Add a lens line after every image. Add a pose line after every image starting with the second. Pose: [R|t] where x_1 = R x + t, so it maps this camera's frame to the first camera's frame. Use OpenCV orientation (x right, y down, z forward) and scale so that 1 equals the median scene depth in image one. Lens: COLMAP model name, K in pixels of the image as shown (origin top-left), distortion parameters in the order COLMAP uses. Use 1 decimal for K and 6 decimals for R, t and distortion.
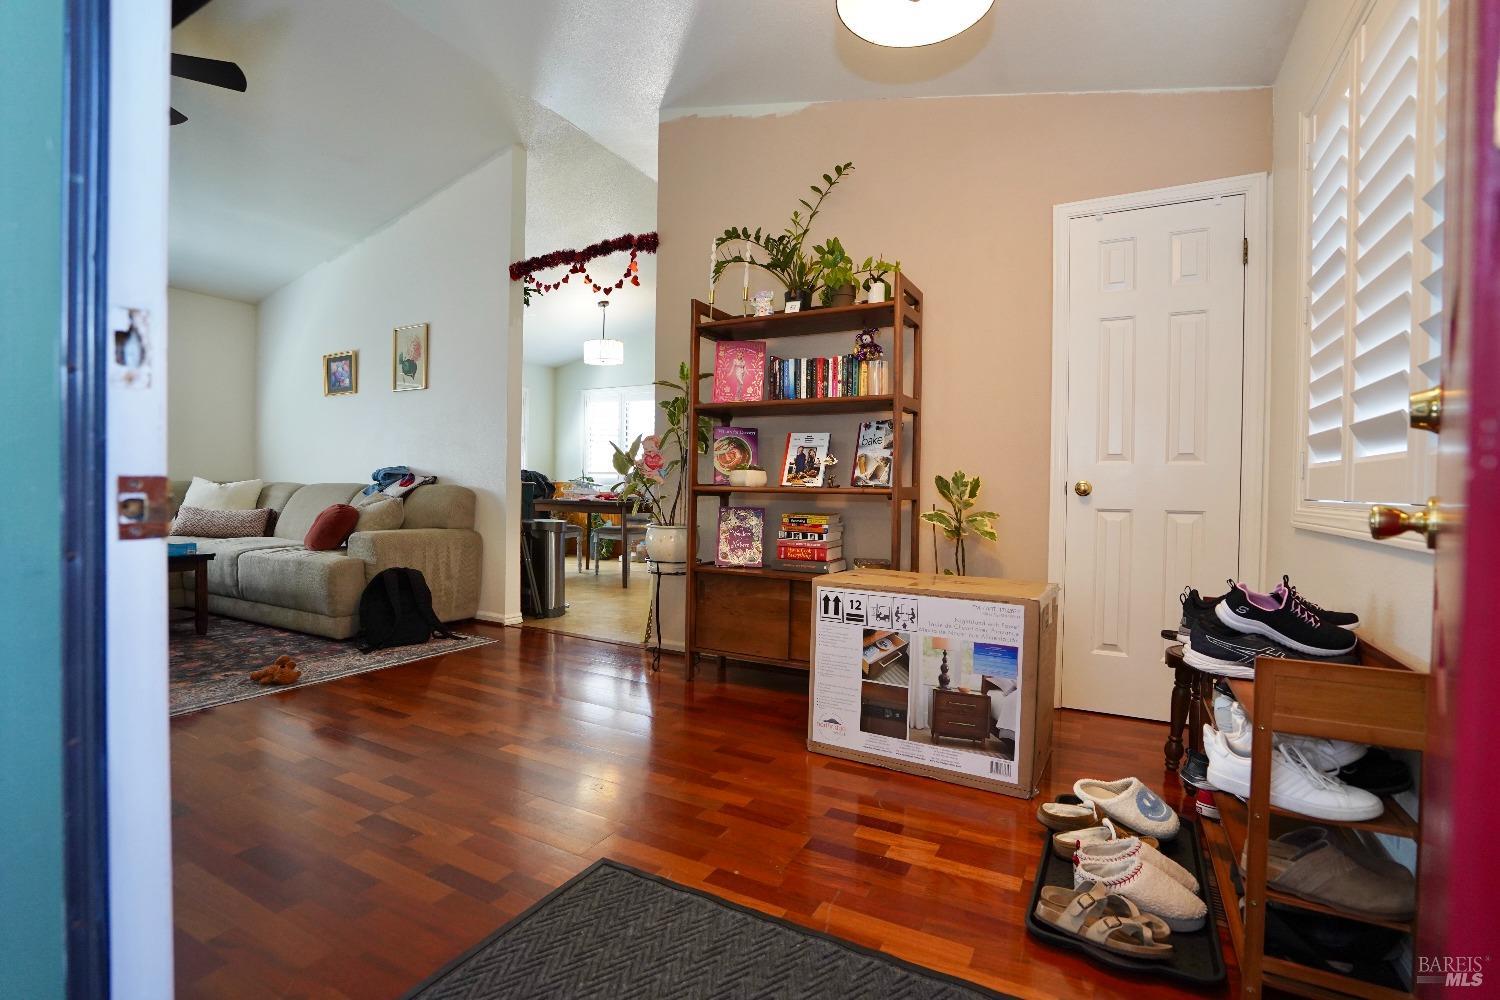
lens RADIAL K [[692.4, 0, 750.0], [0, 692.4, 495.6], [0, 0, 1]] dist [0.001244, 0.000318]
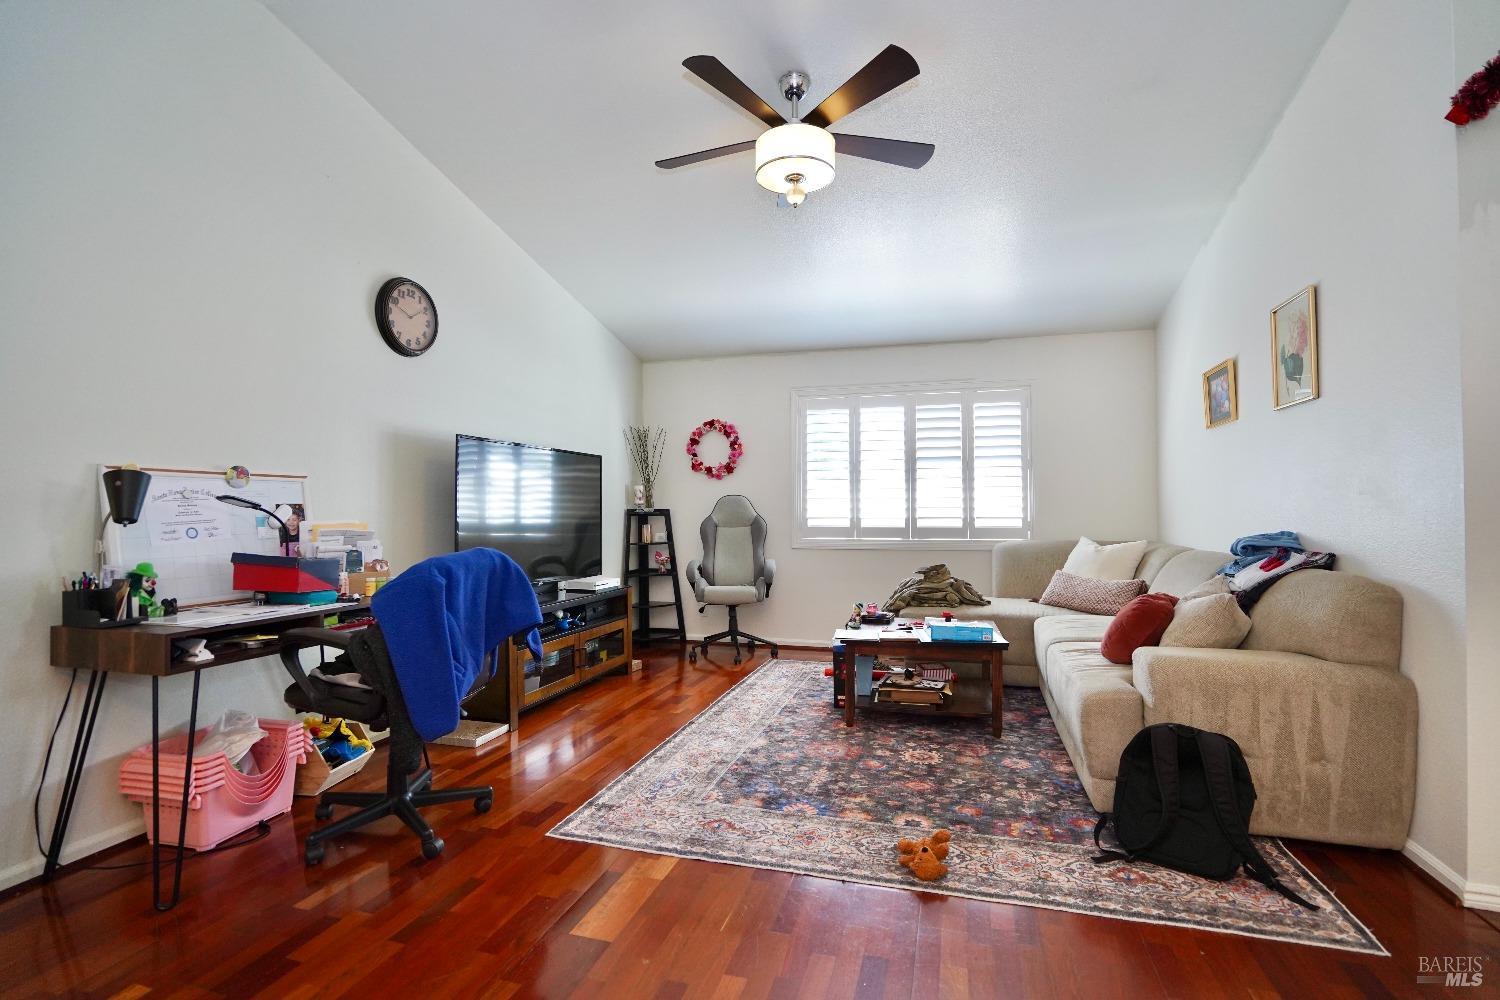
lens RADIAL K [[692.4, 0, 751.3], [0, 692.4, 501.2], [0, 0, 1]] dist [0.001244, 0.000318]
pose [[0.211916, -0.021873, -0.977043, -0.010320], [0.000351, 0.999751, -0.022305, -0.058853], [0.977288, 0.004384, 0.211871, 0.433742]]
